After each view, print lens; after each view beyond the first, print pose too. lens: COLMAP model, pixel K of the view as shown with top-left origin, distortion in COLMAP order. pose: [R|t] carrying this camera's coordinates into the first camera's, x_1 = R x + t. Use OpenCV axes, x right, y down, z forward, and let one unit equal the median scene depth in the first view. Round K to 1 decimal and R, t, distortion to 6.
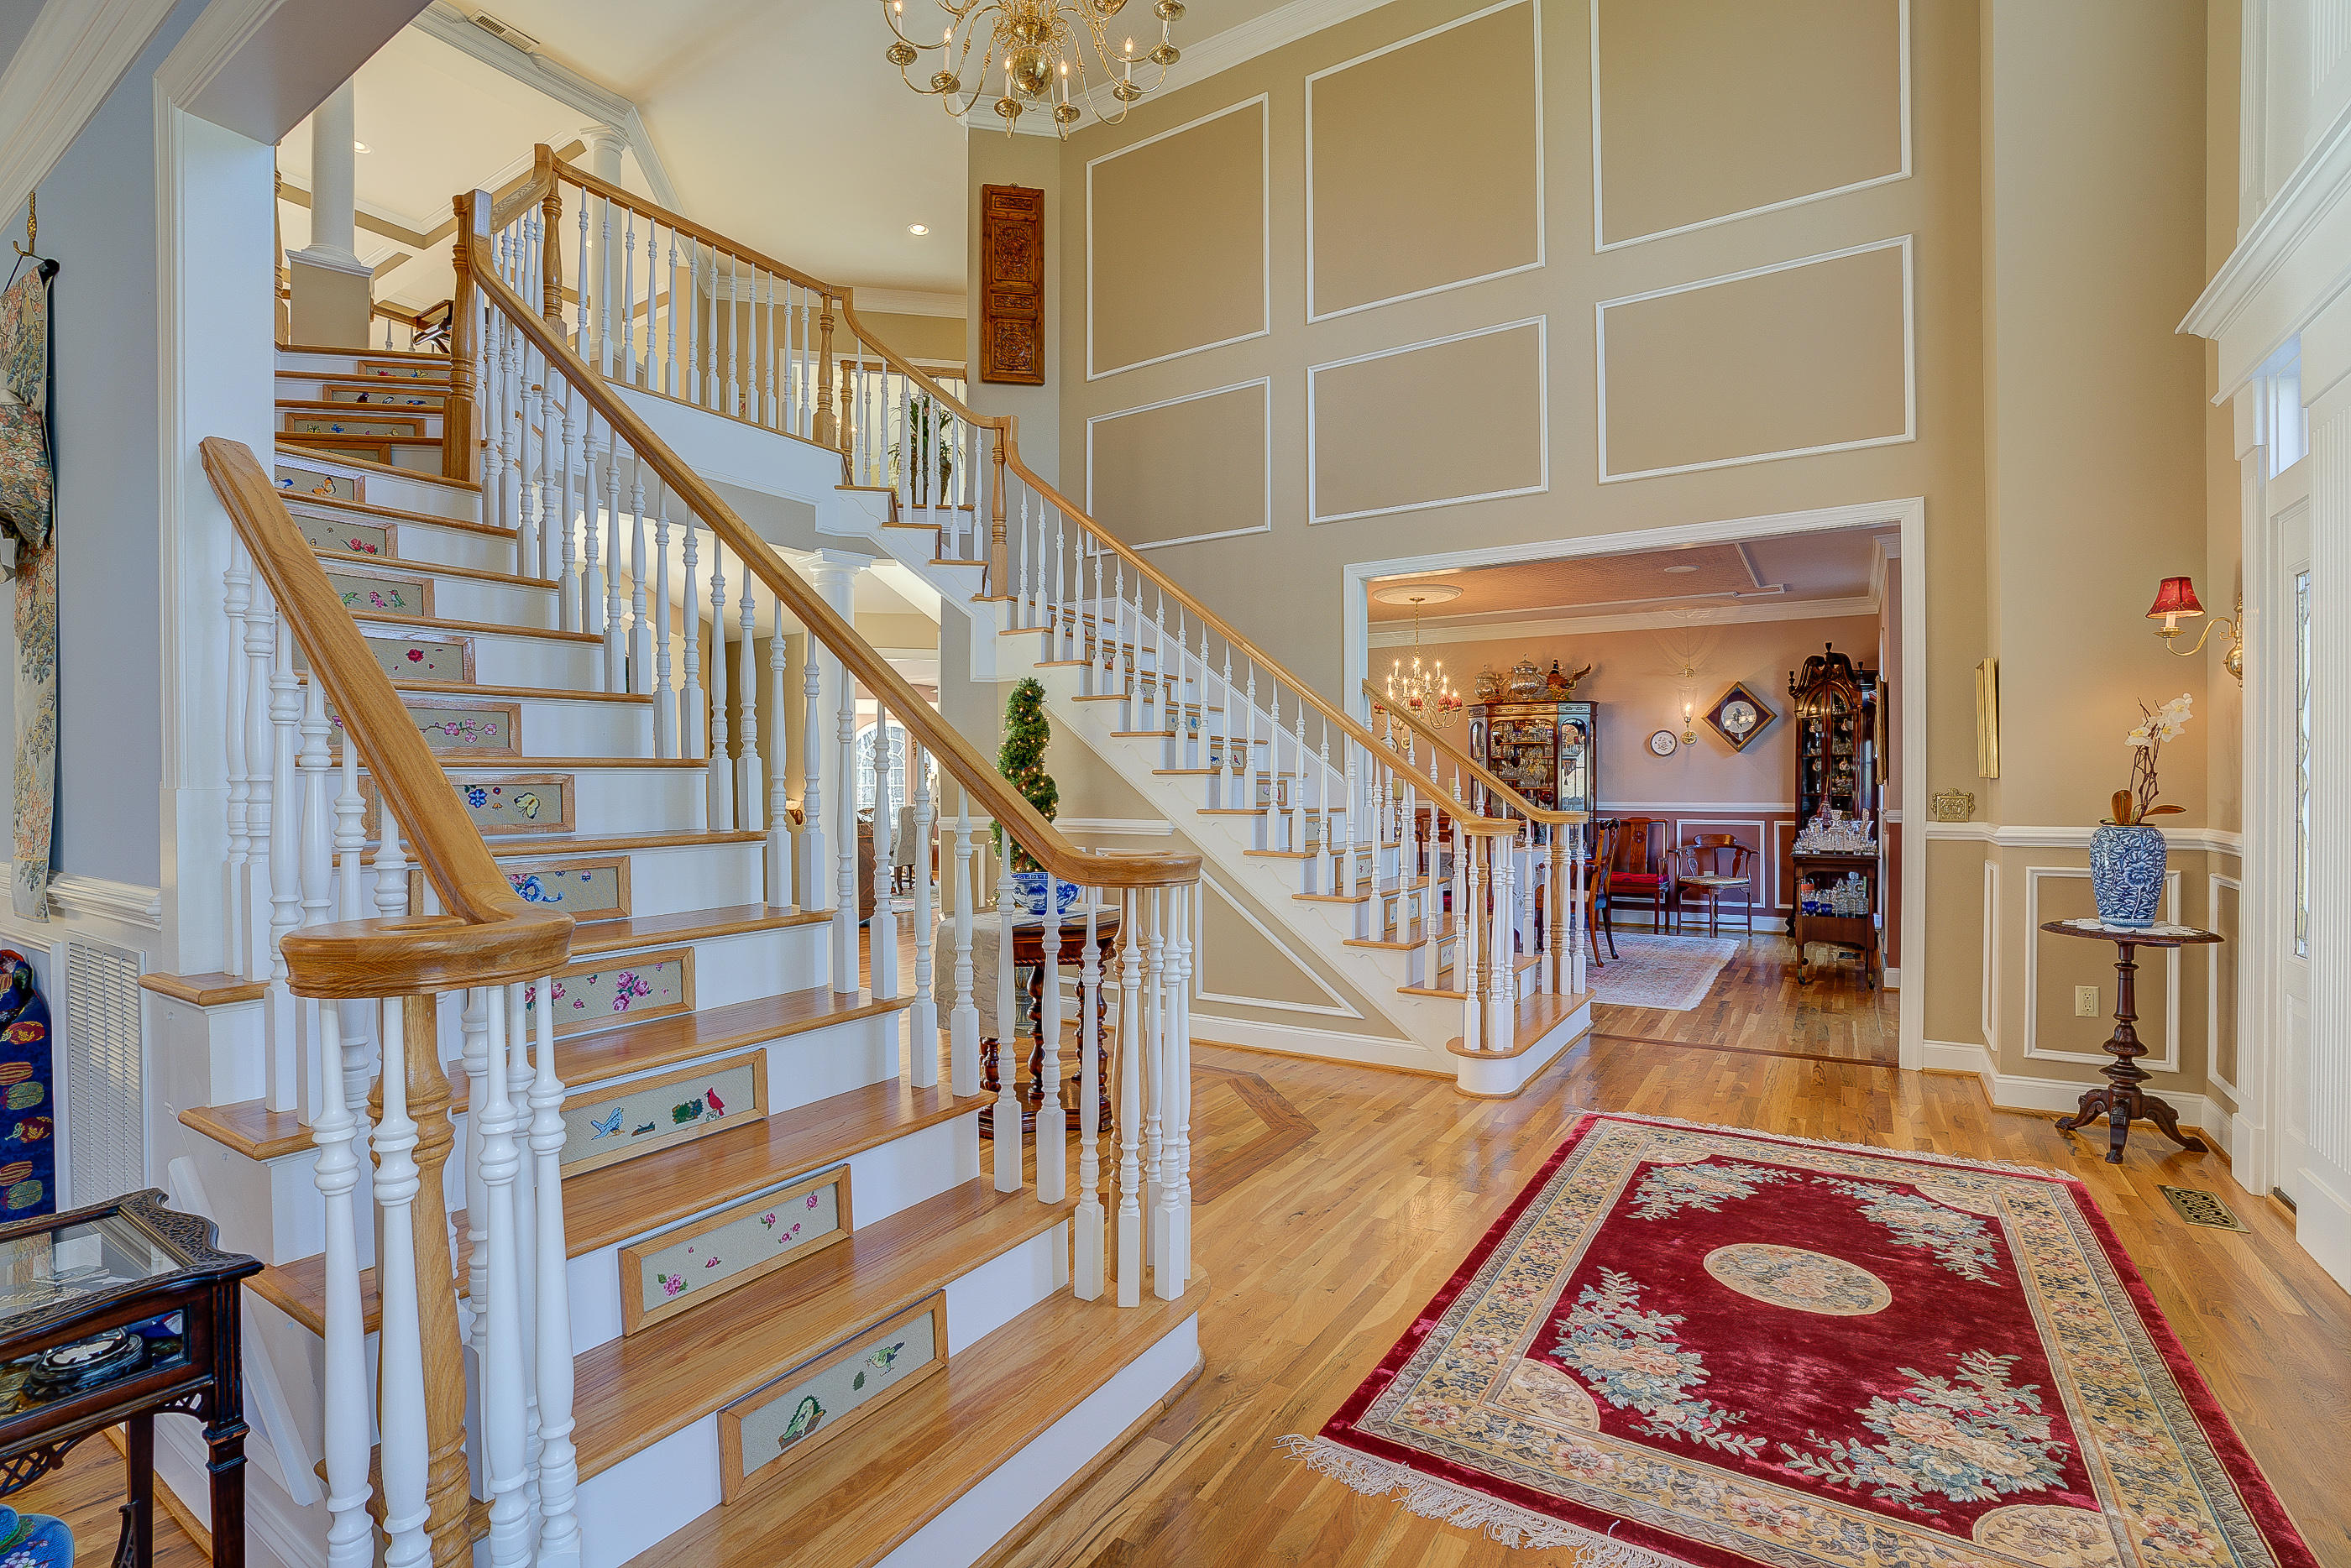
lens RADIAL K [[1078.7, 0, 1185.3], [0, 1078.7, 791.3], [0, 0, 1]] dist [-0.078972, 0.029542]
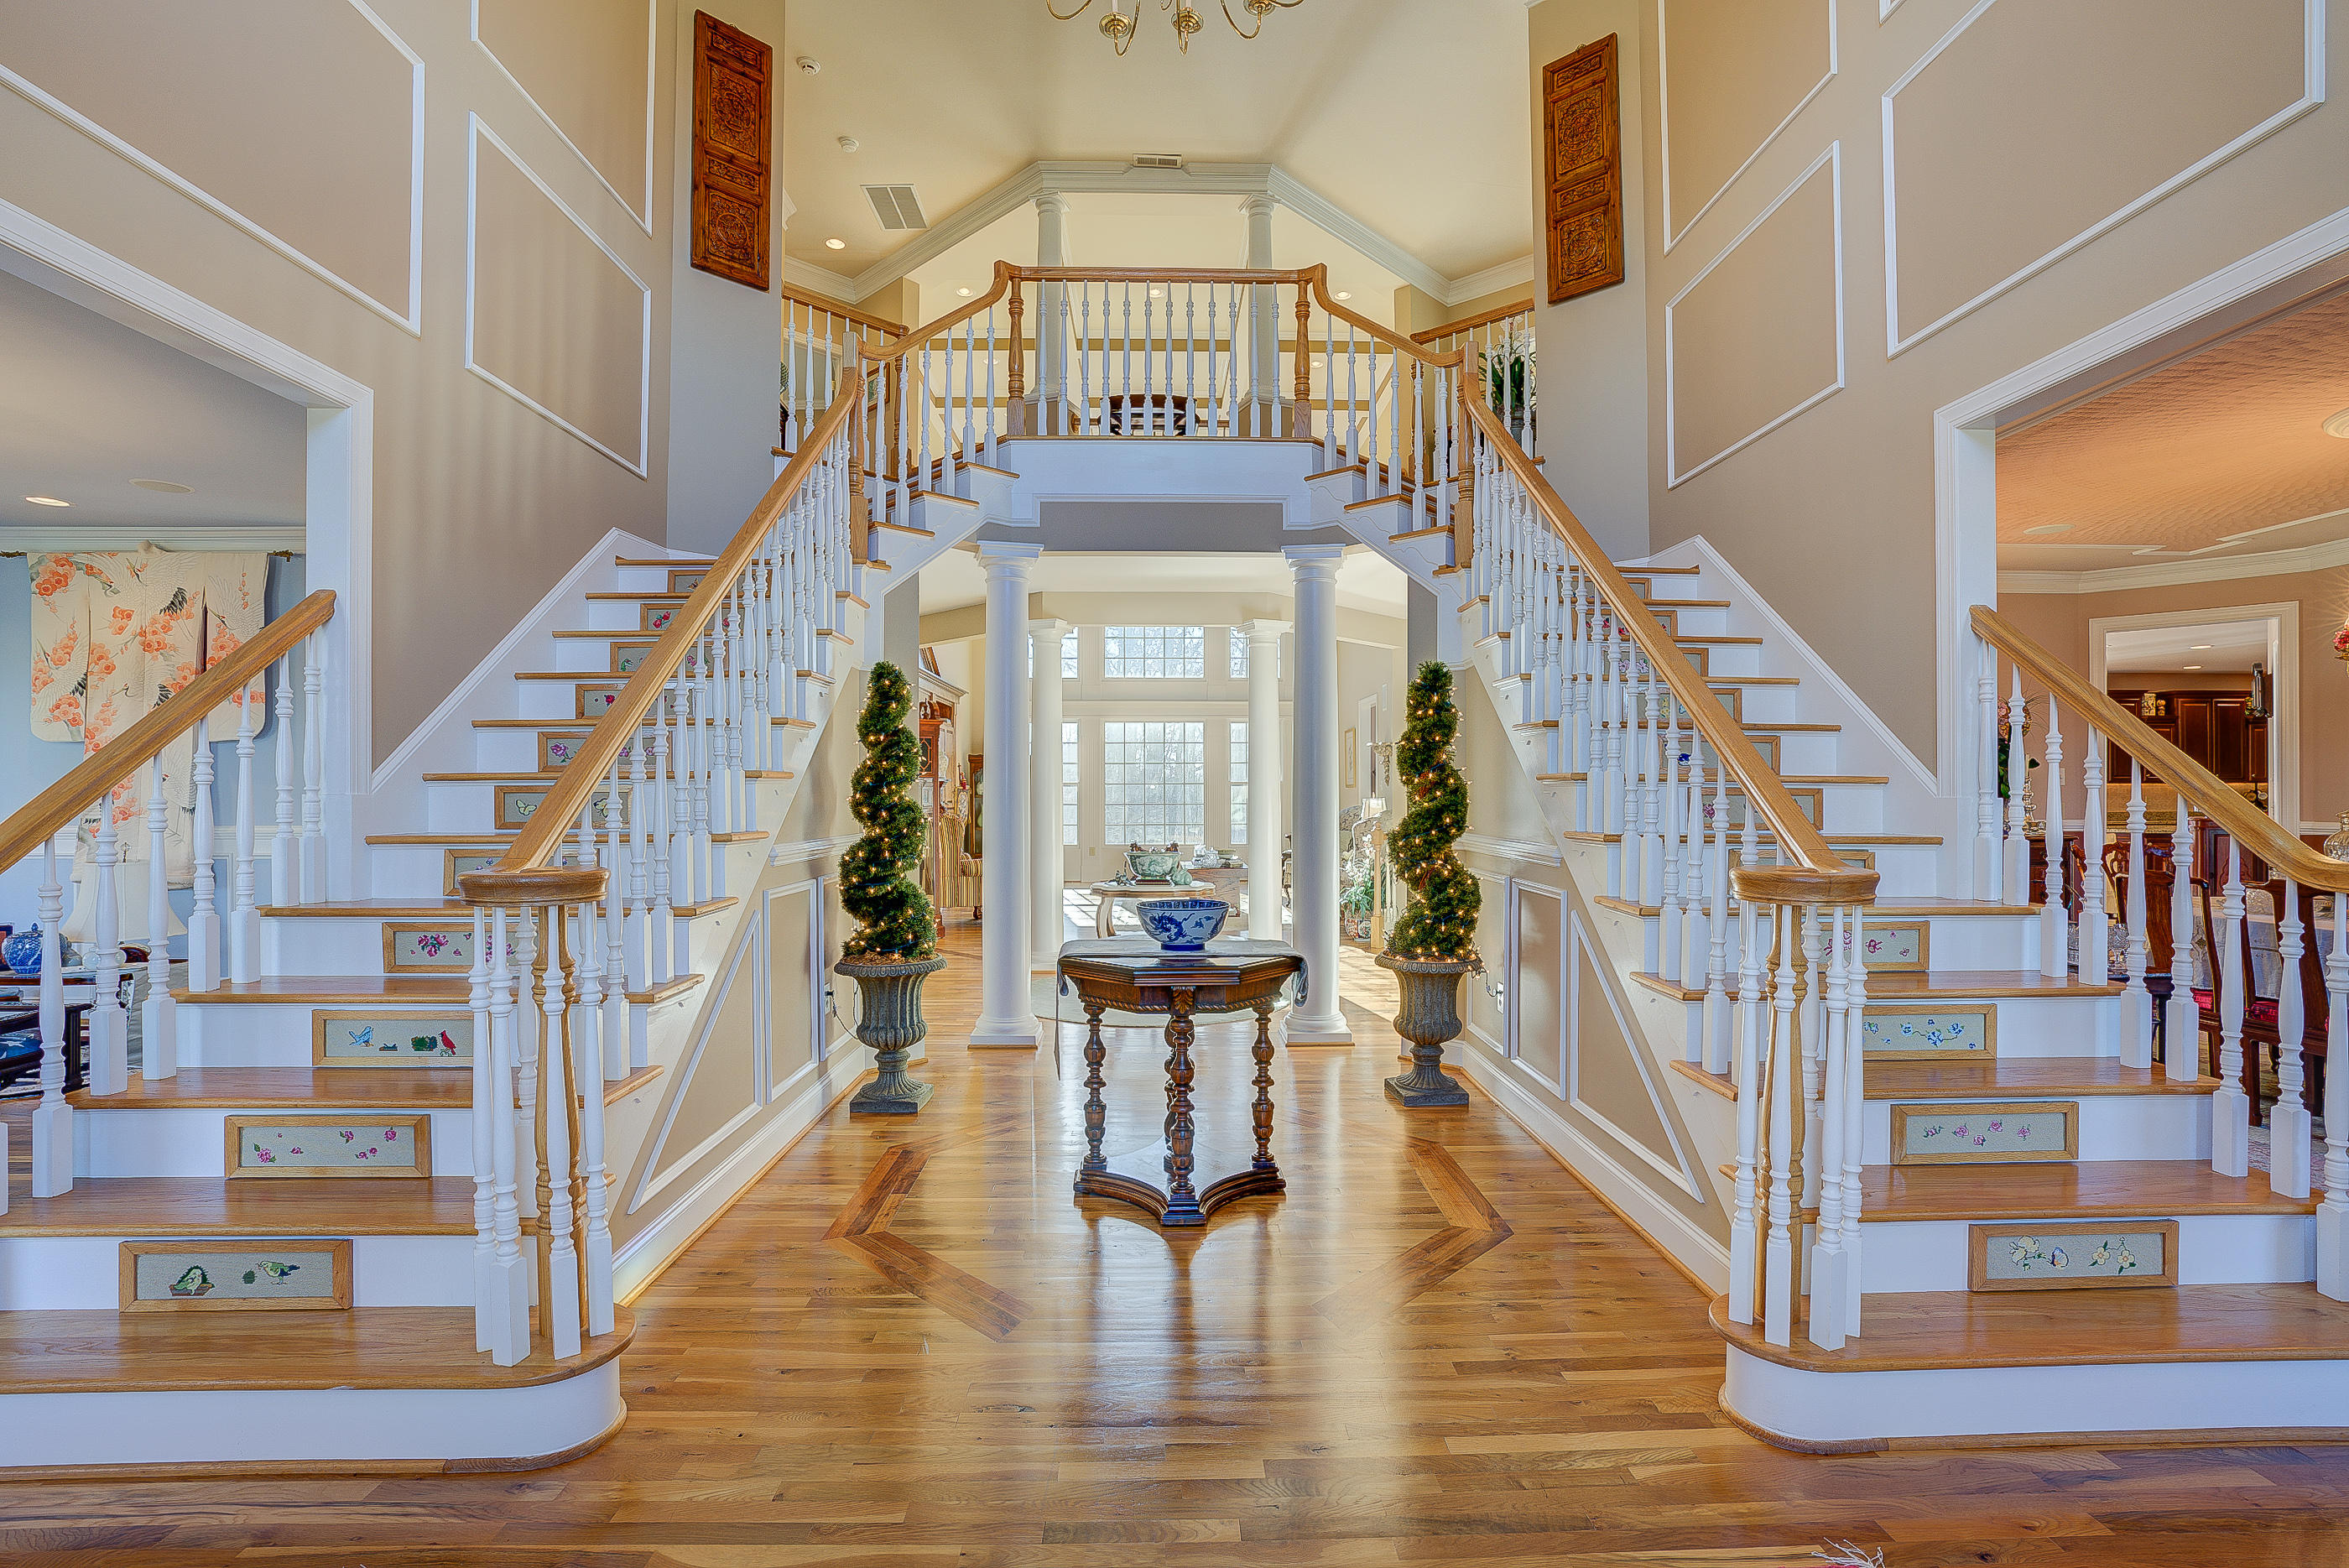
lens RADIAL K [[1078.0, 0, 1184.3], [0, 1078.0, 791.3], [0, 0, 1]] dist [-0.078972, 0.029542]
pose [[0.554956, -0.002239, -0.831877, 0.490148], [-0.005583, 0.999964, -0.006417, -0.001843], [0.831861, 0.008206, 0.554923, 0.470266]]
